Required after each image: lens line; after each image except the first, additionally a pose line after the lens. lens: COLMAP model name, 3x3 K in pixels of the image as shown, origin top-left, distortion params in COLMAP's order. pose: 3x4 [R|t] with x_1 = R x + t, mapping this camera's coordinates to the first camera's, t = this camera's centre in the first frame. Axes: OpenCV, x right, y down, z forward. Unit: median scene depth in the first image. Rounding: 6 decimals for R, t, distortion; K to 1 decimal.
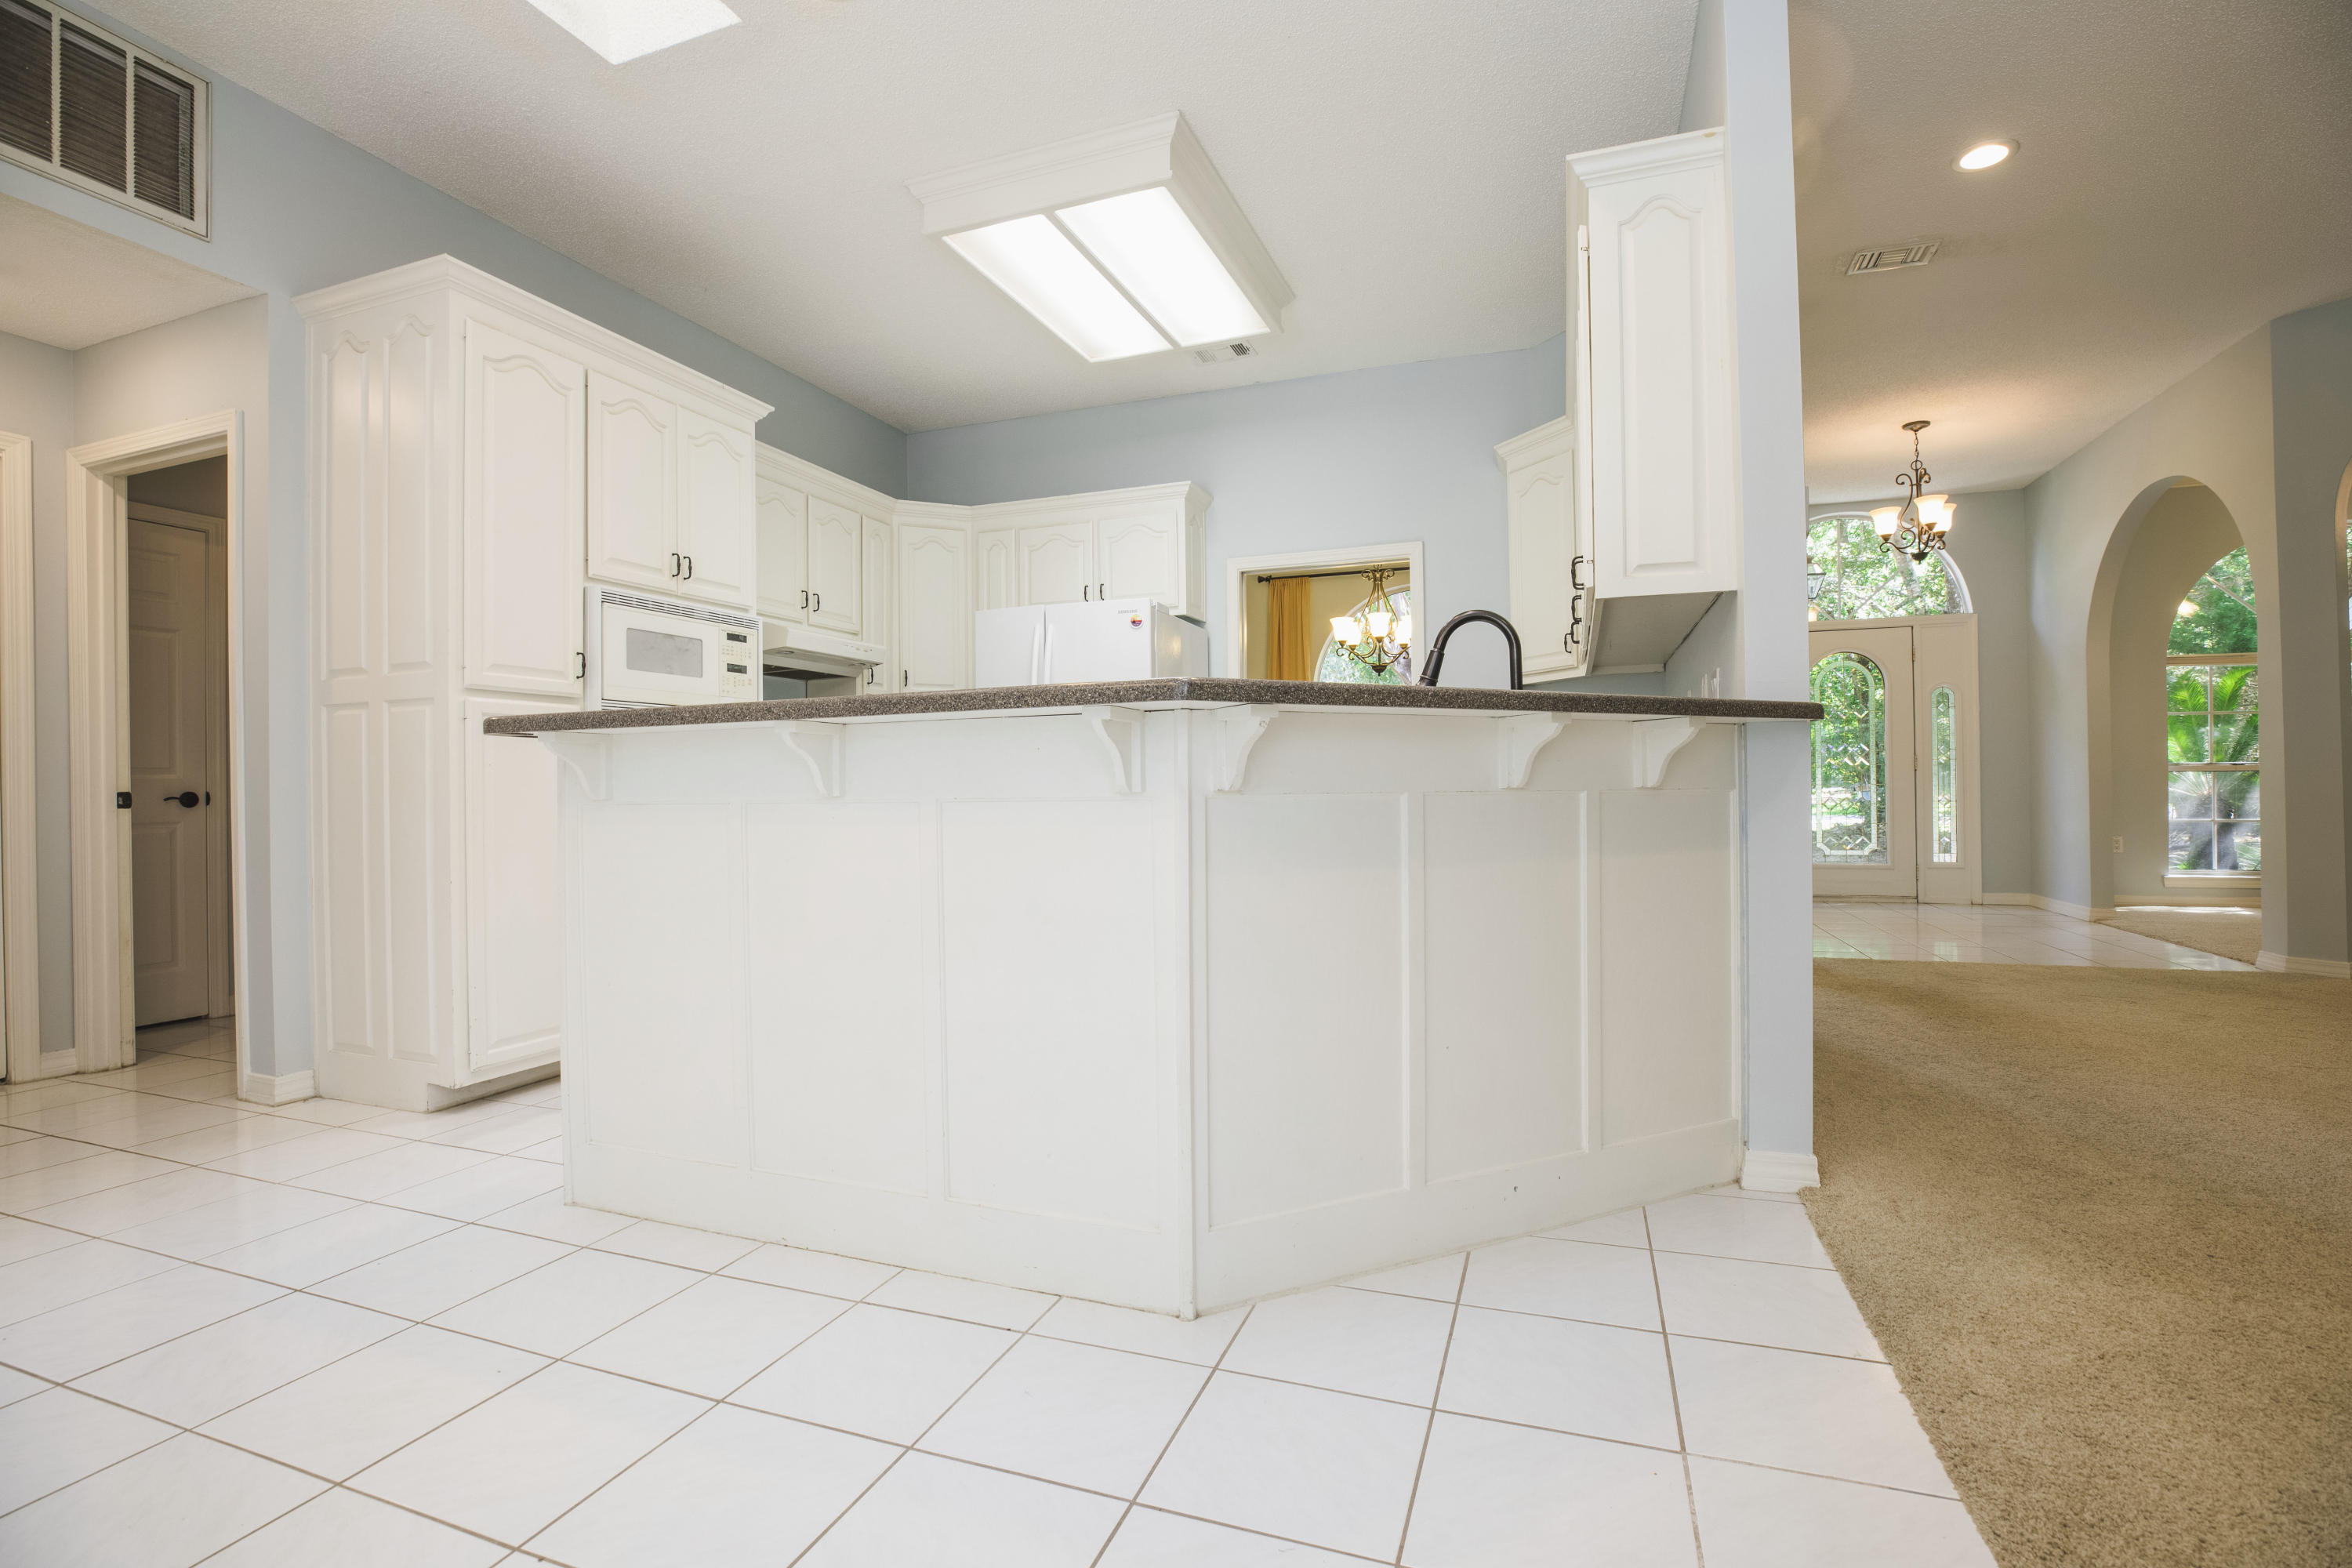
lens RADIAL K [[1071.1, 0, 1175.4], [0, 1071.1, 784.9], [0, 0, 1]] dist [-0.042120, 0.011627]
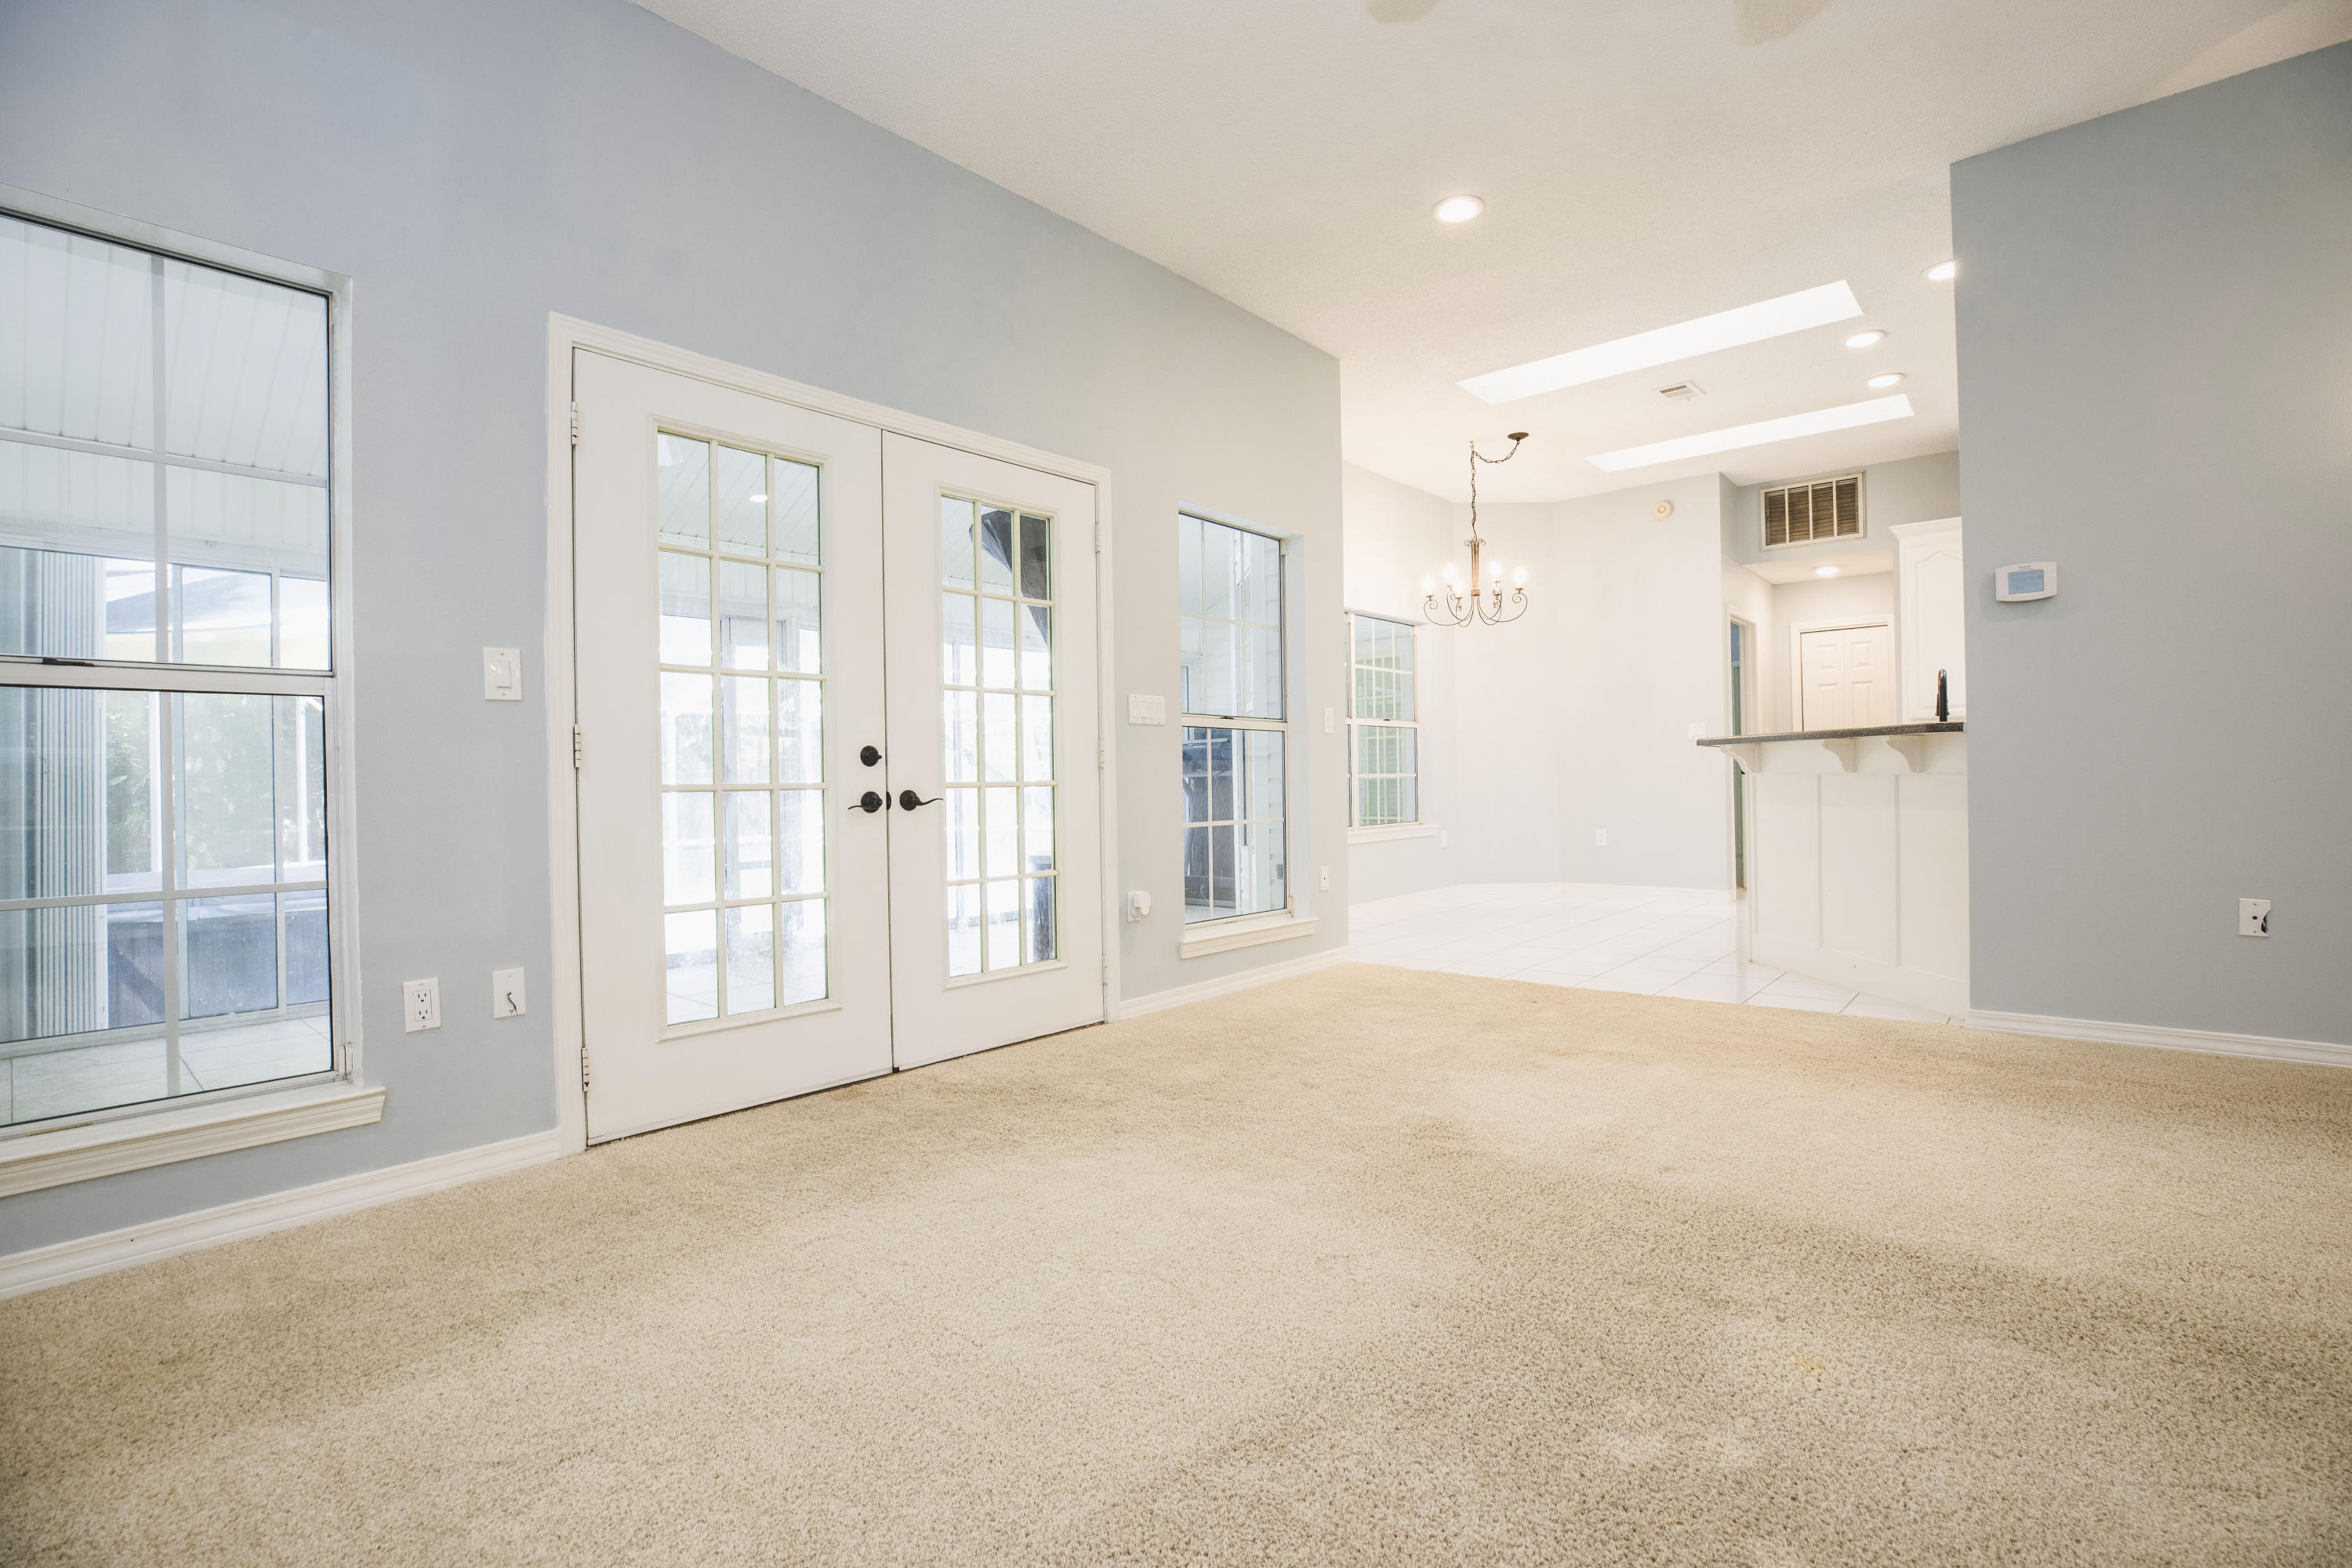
lens RADIAL K [[1071.1, 0, 1179.9], [0, 1071.1, 785.5], [0, 0, 1]] dist [-0.042120, 0.011627]
pose [[-0.351978, 0.021993, -0.935750, 1.064246], [0.023902, 0.999609, 0.014503, -0.013231], [0.935703, -0.017261, -0.352366, 0.200654]]
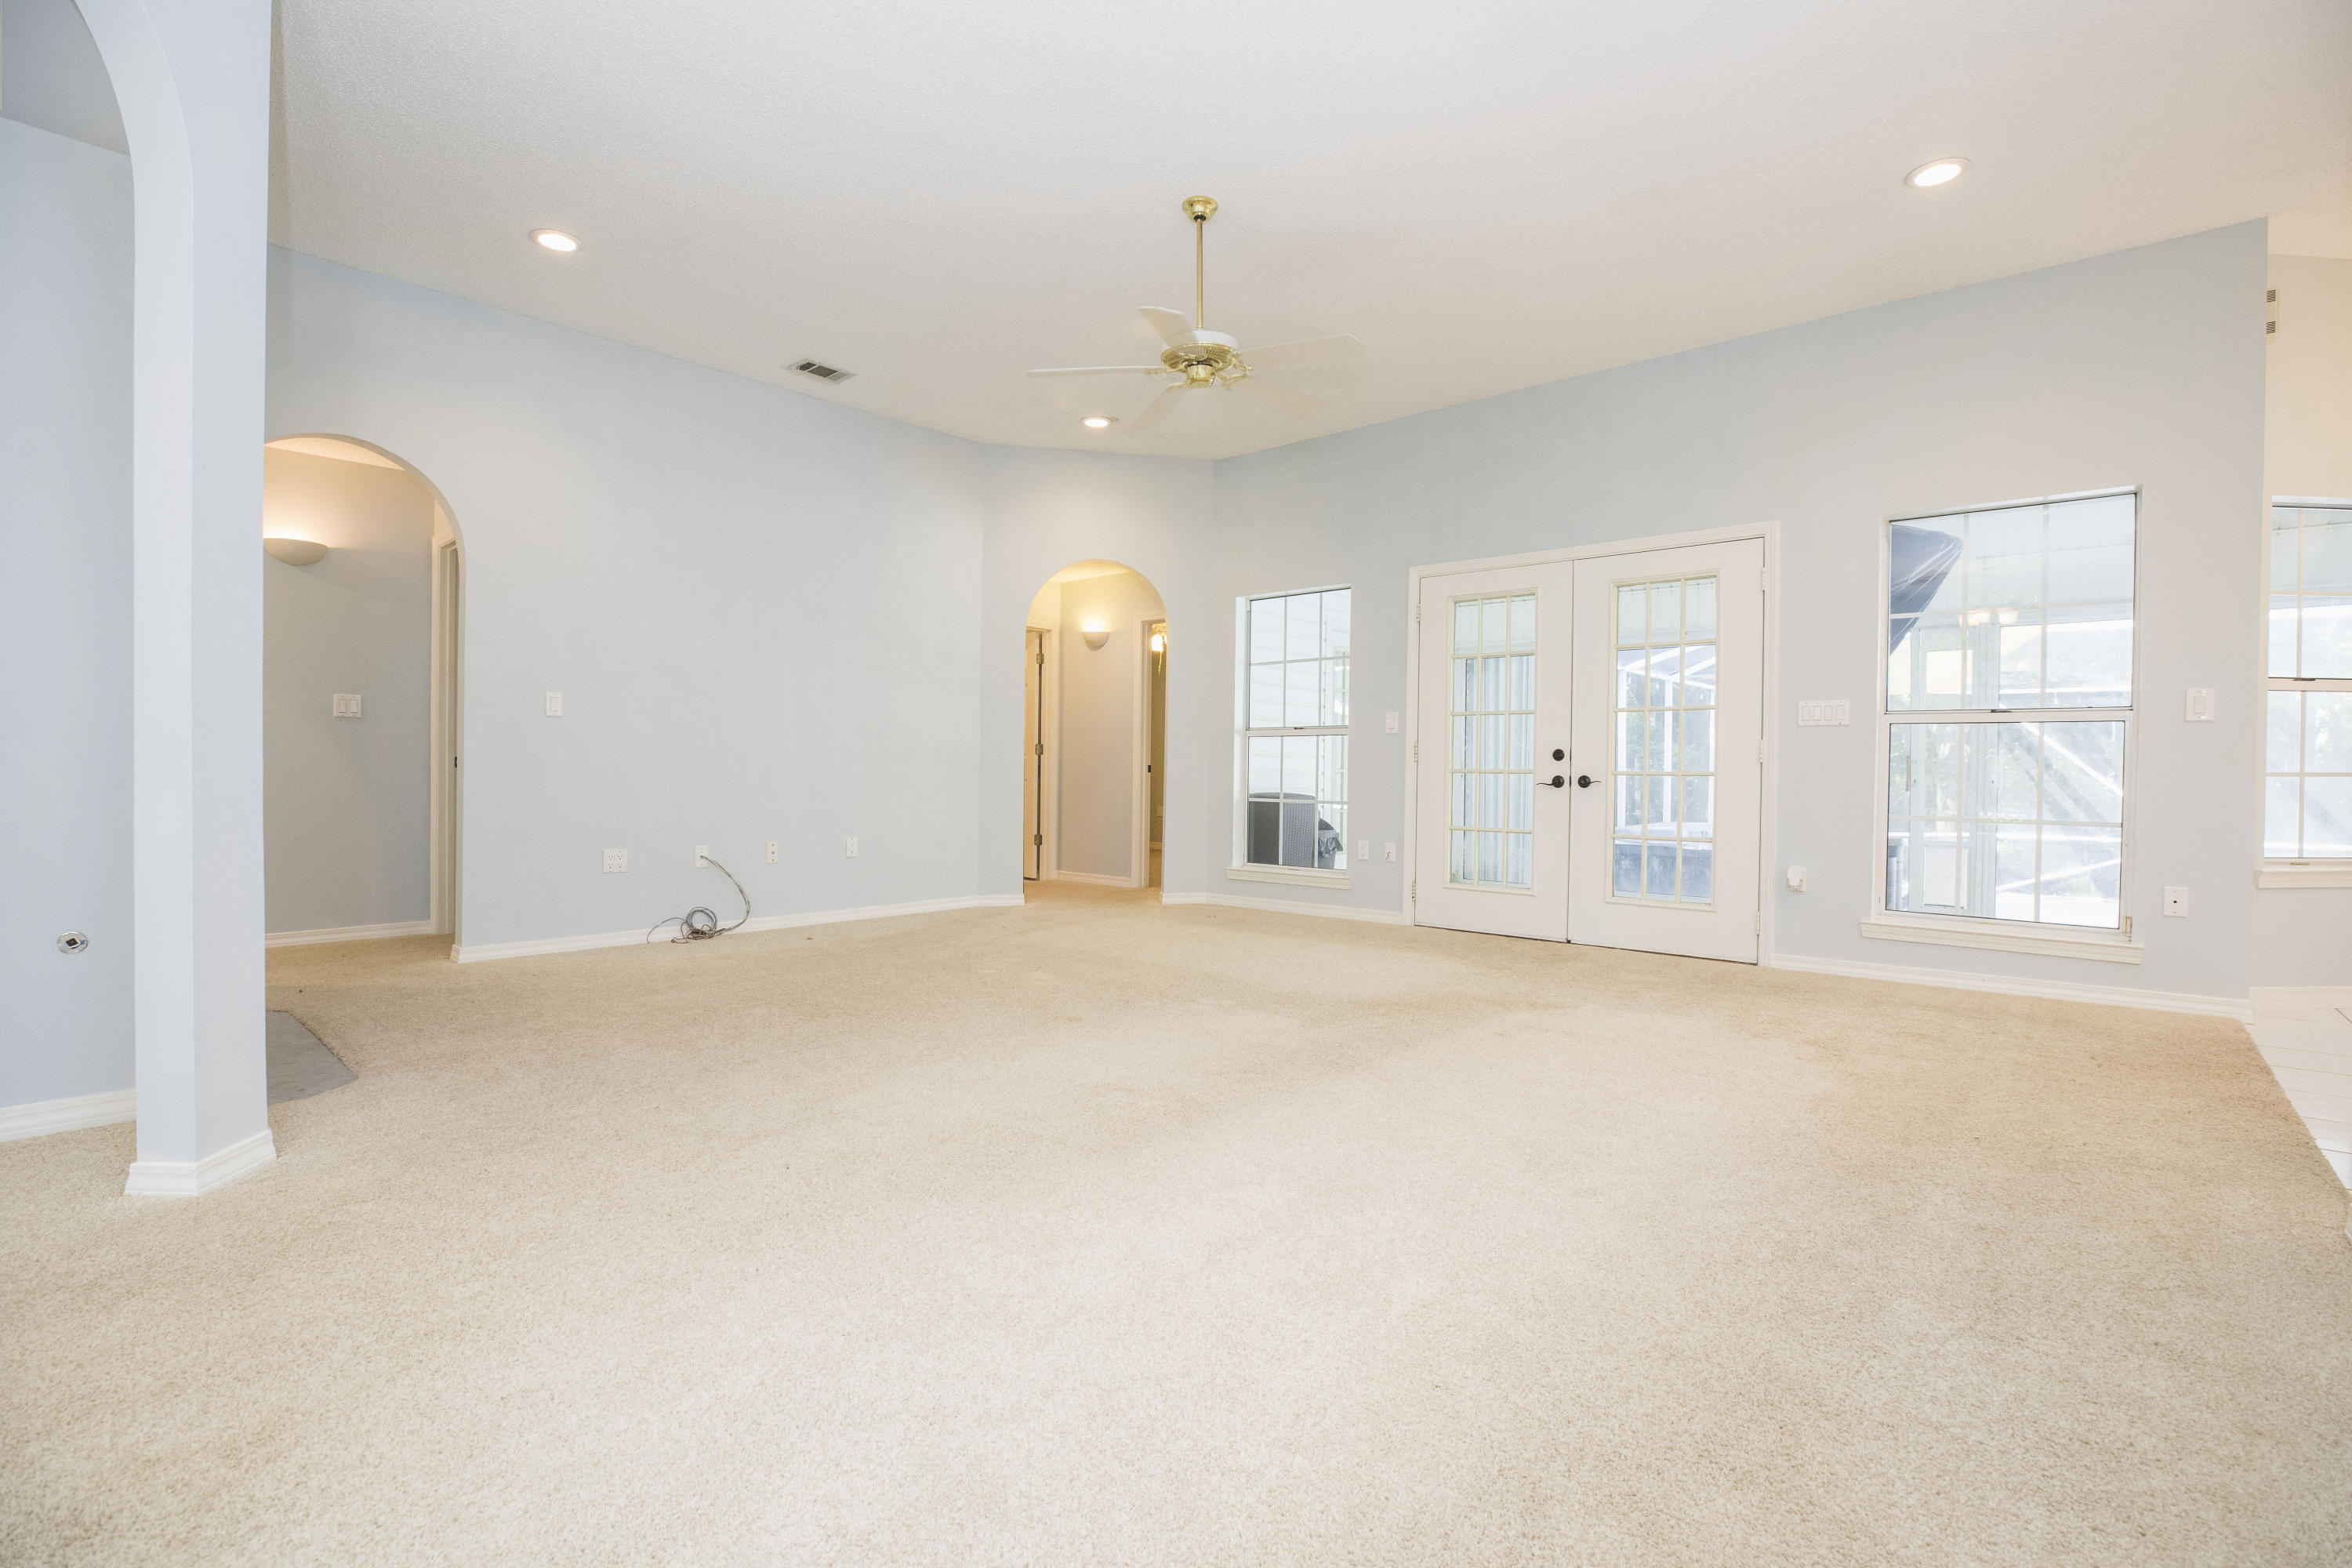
lens RADIAL K [[1071.1, 0, 1168.1], [0, 1071.1, 788.1], [0, 0, 1]] dist [-0.042120, 0.011627]
pose [[-0.933084, -0.001977, 0.359652, 0.539891], [0.000686, 0.999973, 0.007277, -0.000672], [-0.359657, 0.007037, -0.933058, 0.937111]]
